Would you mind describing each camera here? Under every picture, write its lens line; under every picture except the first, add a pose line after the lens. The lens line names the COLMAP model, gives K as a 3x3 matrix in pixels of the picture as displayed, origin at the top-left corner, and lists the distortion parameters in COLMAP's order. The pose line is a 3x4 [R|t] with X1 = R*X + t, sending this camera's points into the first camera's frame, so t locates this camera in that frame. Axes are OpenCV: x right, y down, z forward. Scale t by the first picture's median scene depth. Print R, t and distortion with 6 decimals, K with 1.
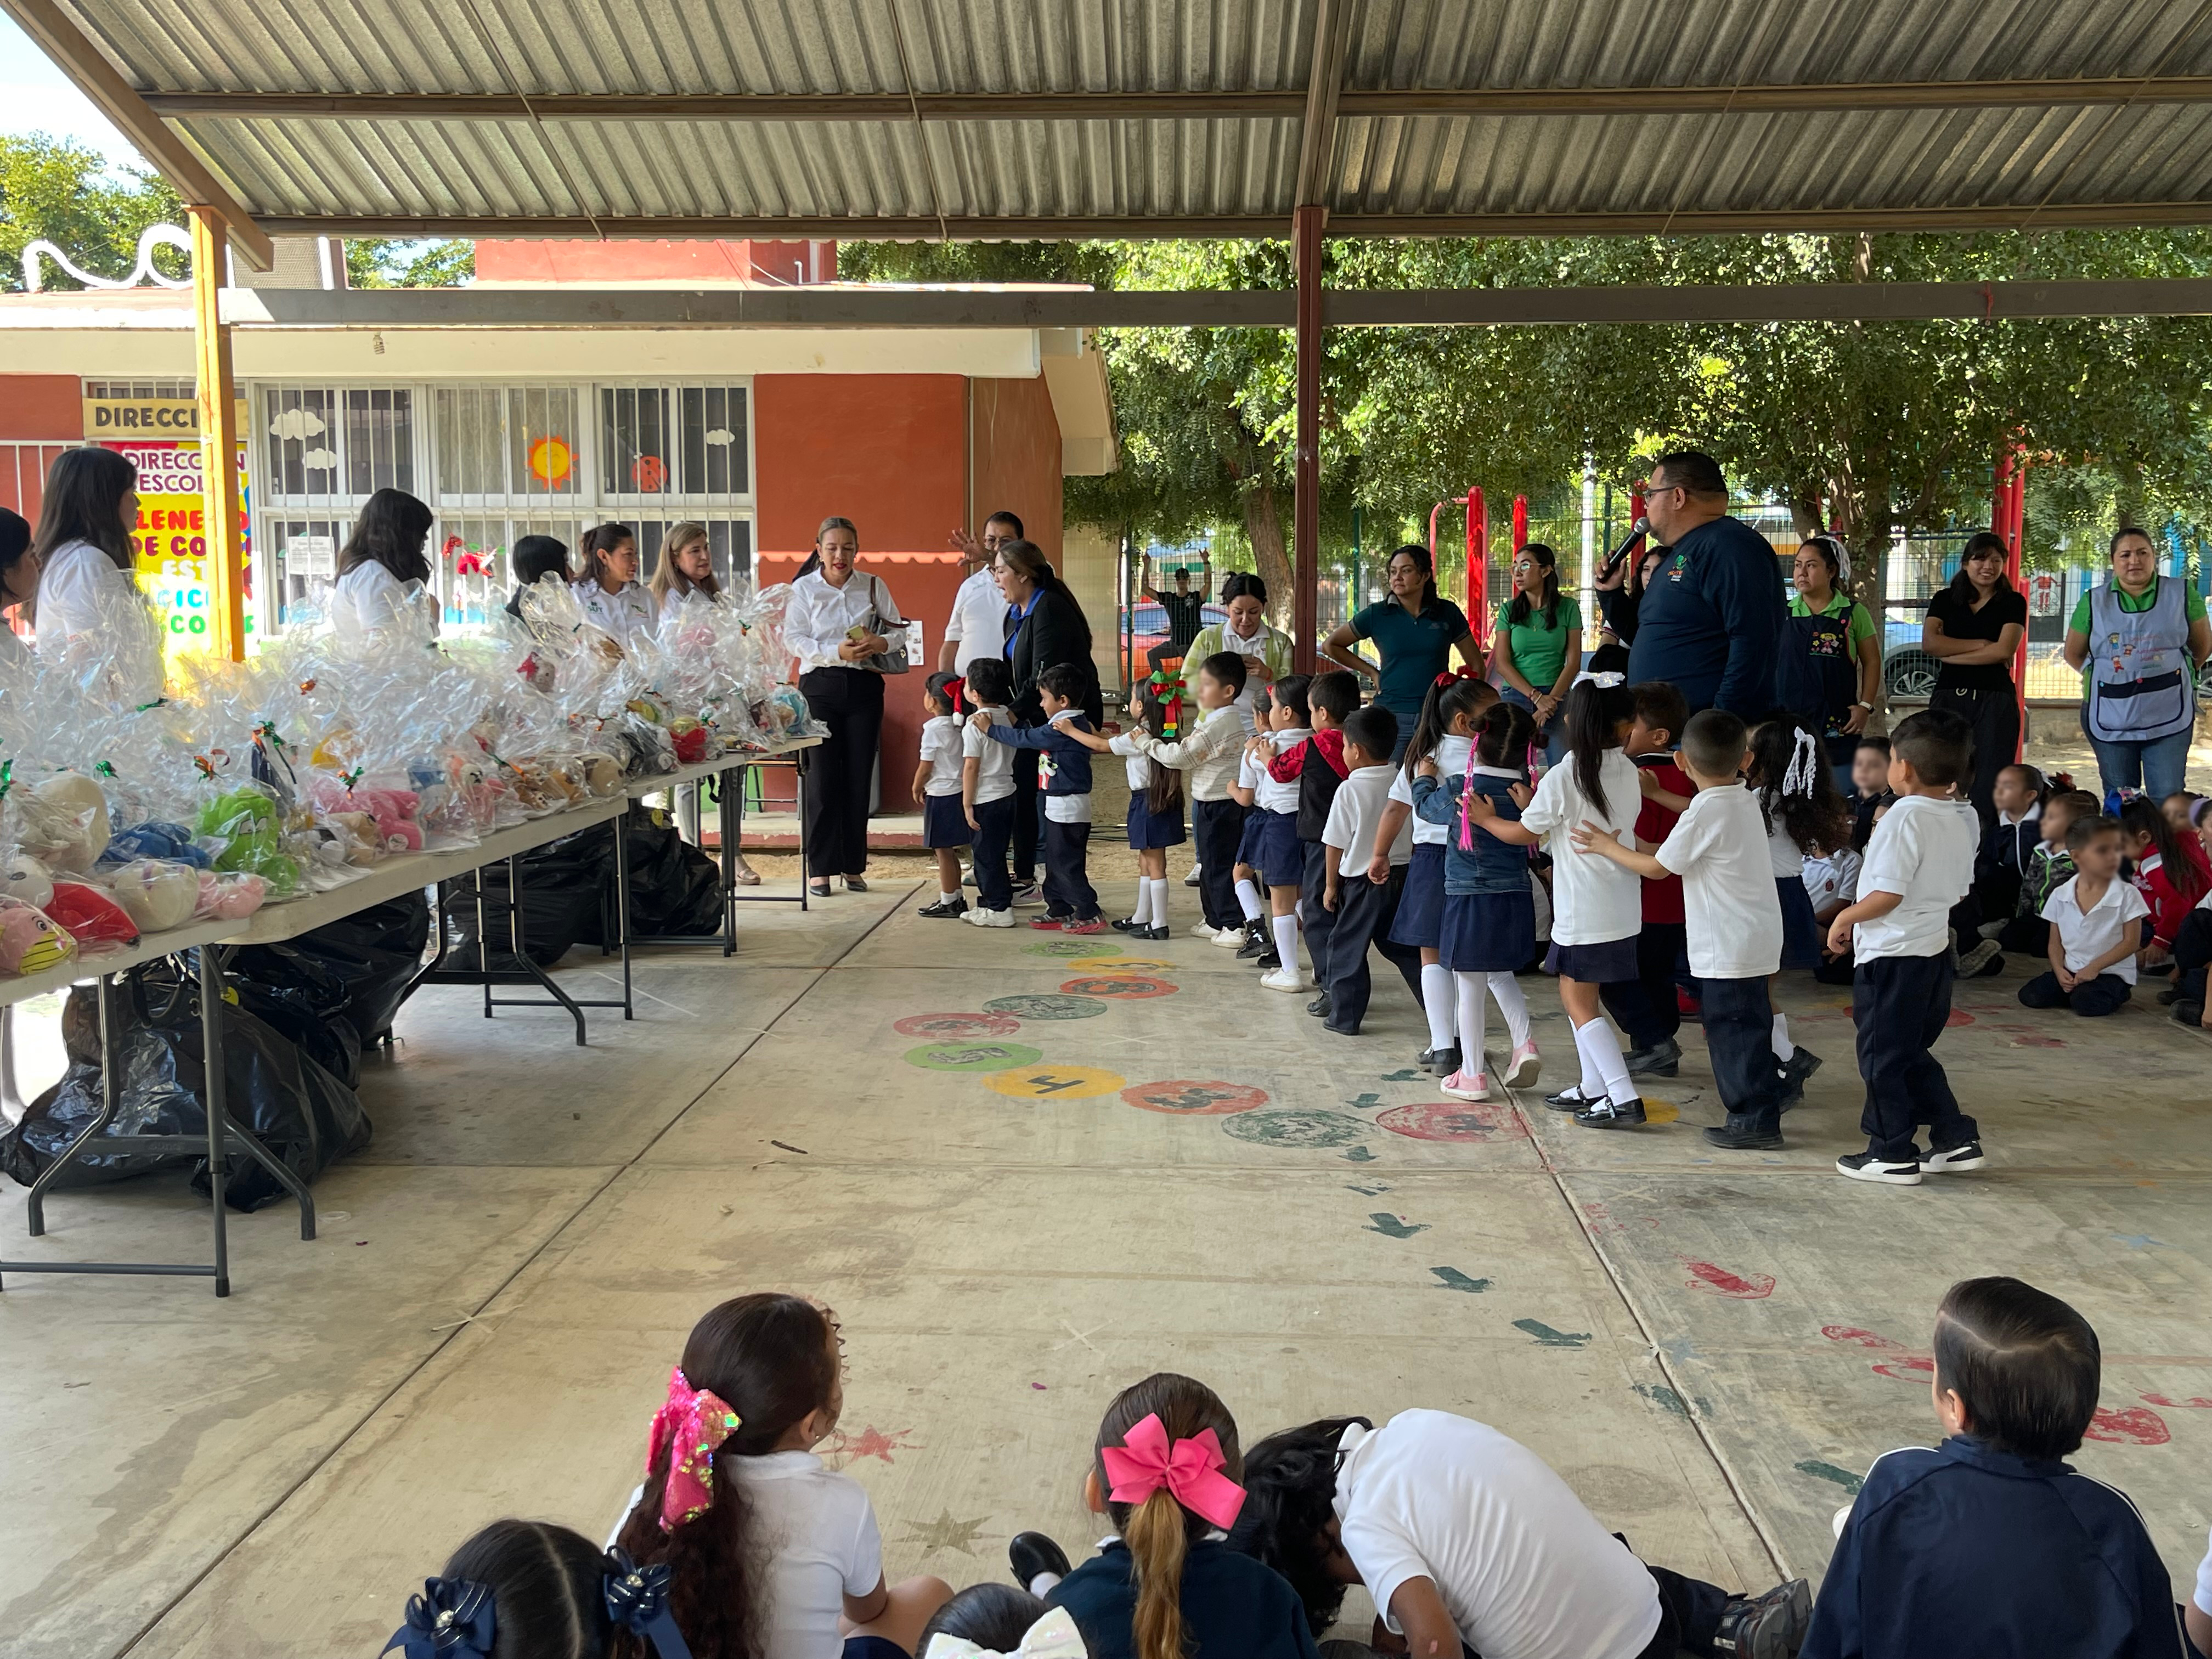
lens RADIAL K [[2176.5, 0, 1106.0], [0, 2176.5, 829.5], [0, 0, 1]] dist [0.048100, 0.028648]
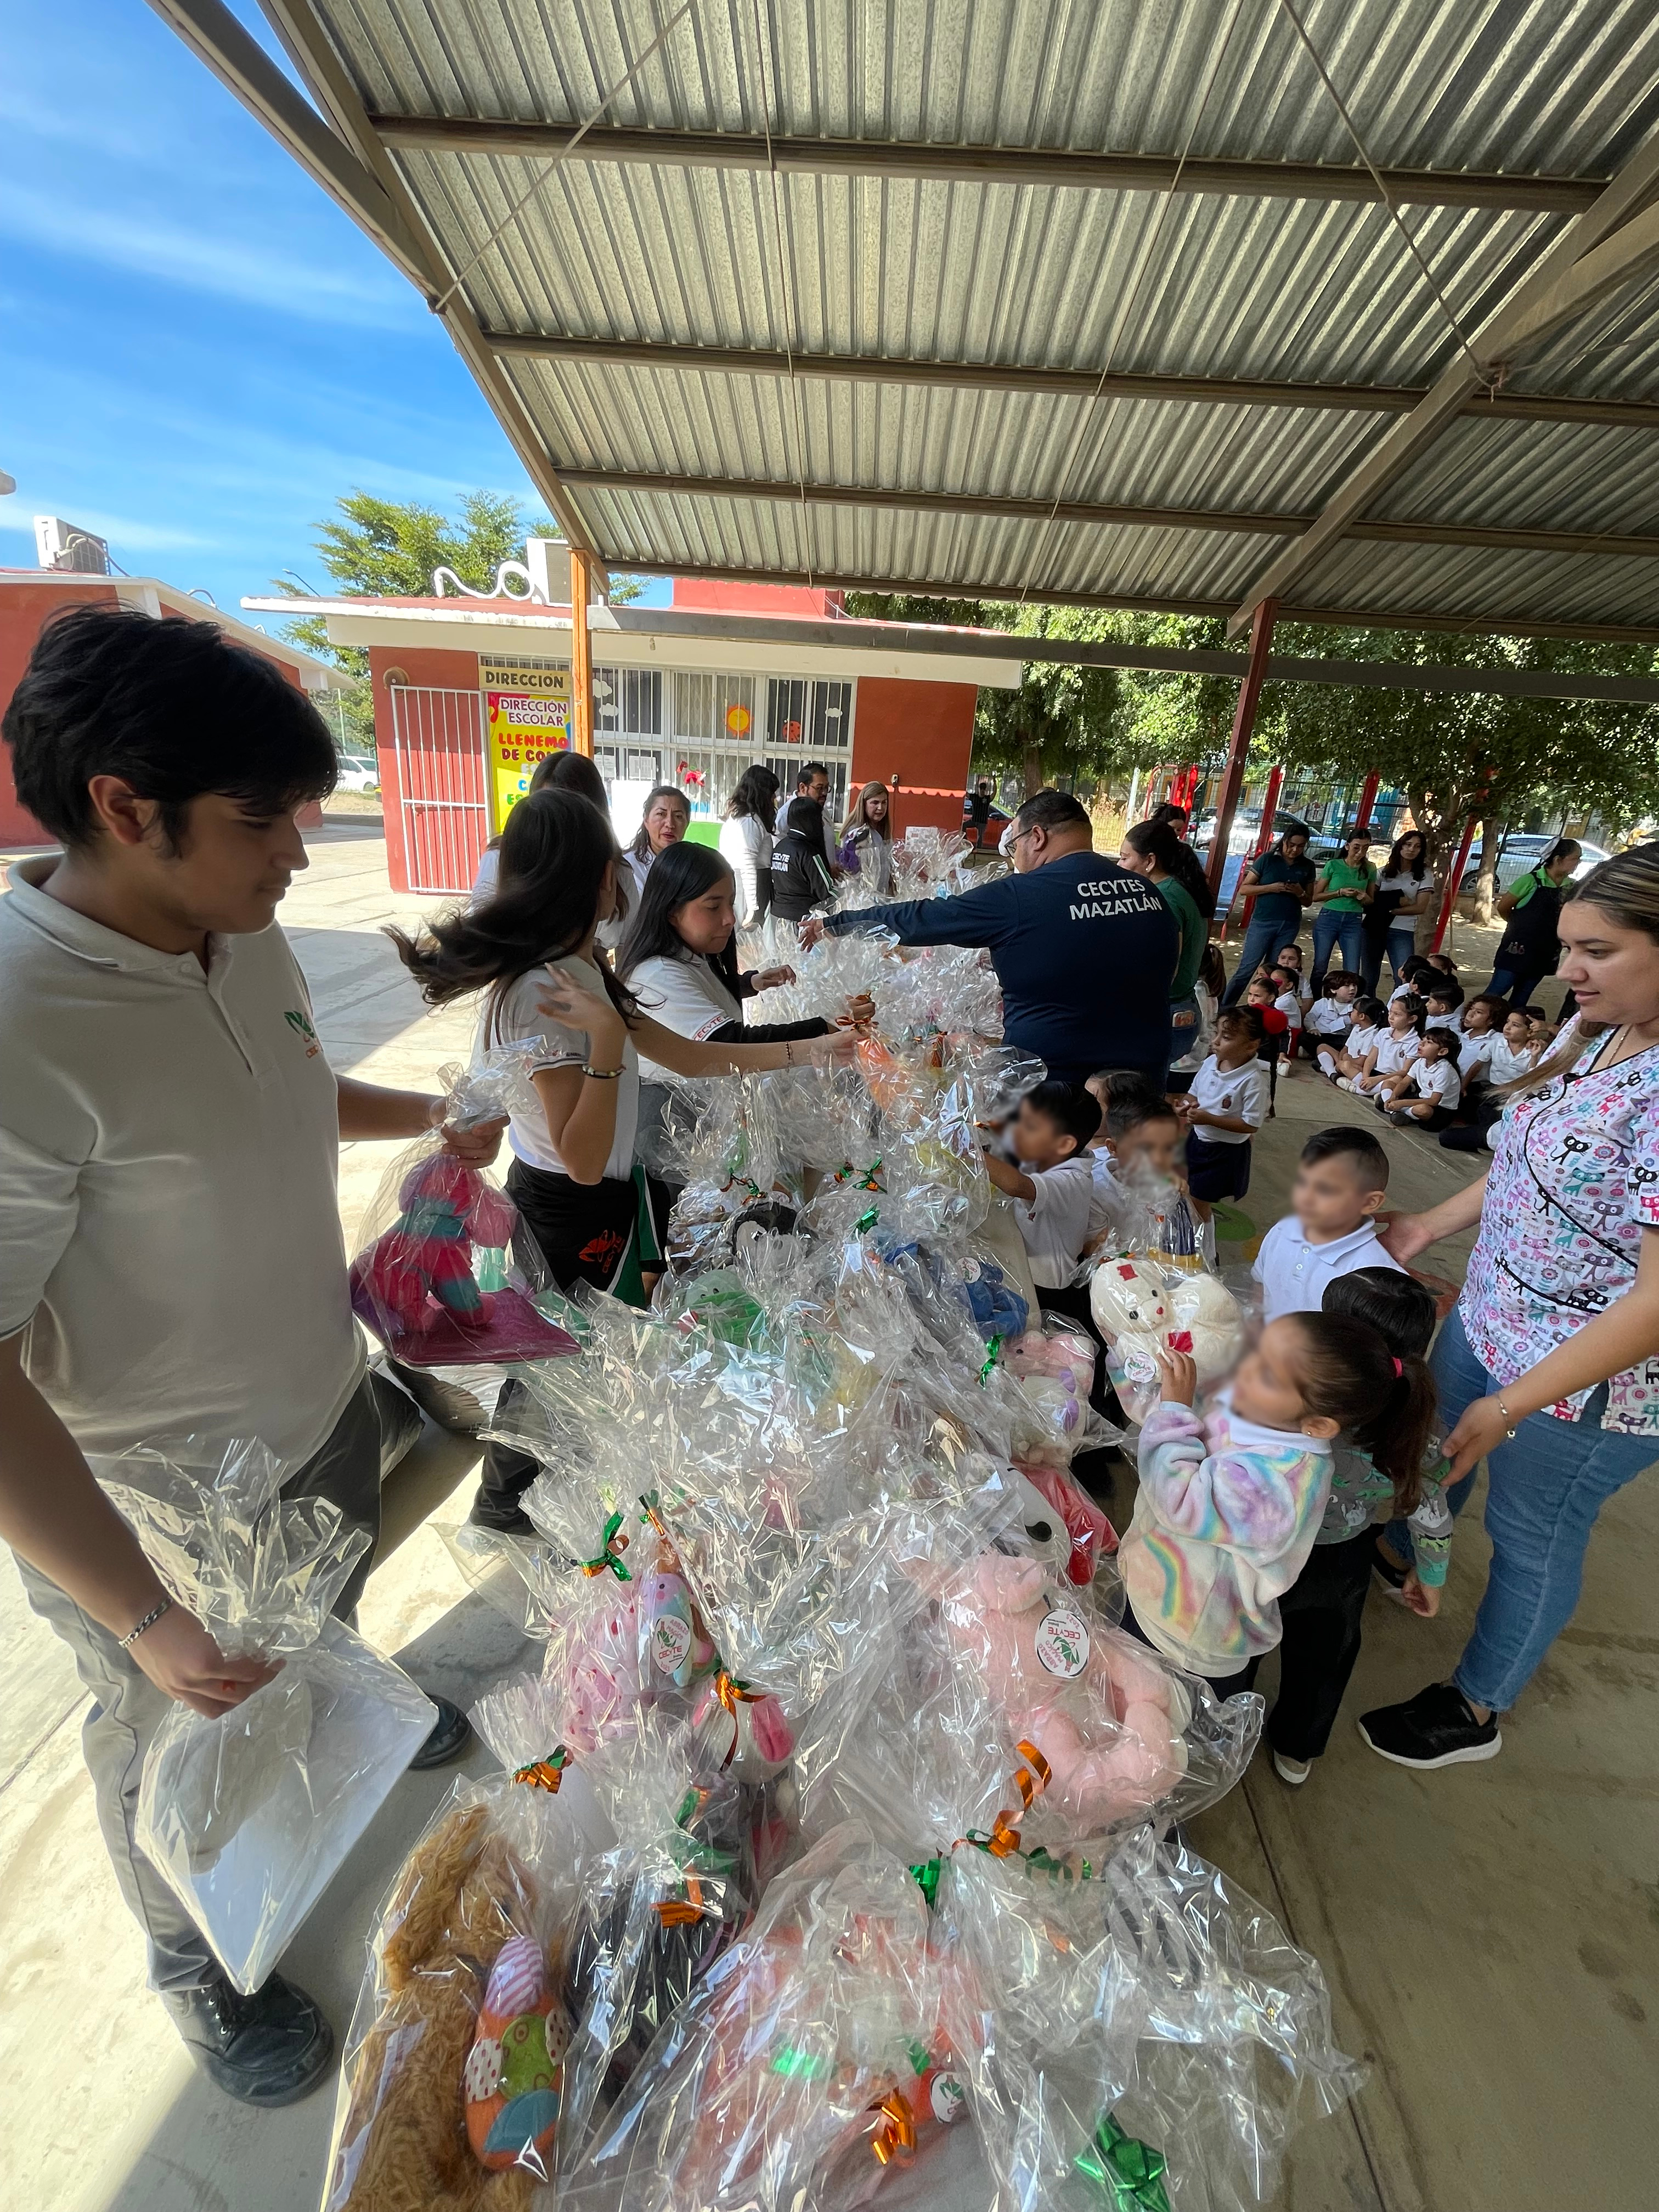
lens RADIAL K [[888.0, 0, 829.5], [0, 888.0, 1106.0], [0, 0, 1]] dist [-0.000127, 0.000111]
pose [[0.997771, 0.062570, 0.023195, -0.176768], [-0.066425, 0.964520, 0.255518, -0.054507], [-0.006385, -0.256489, 0.966526, 0.213793]]
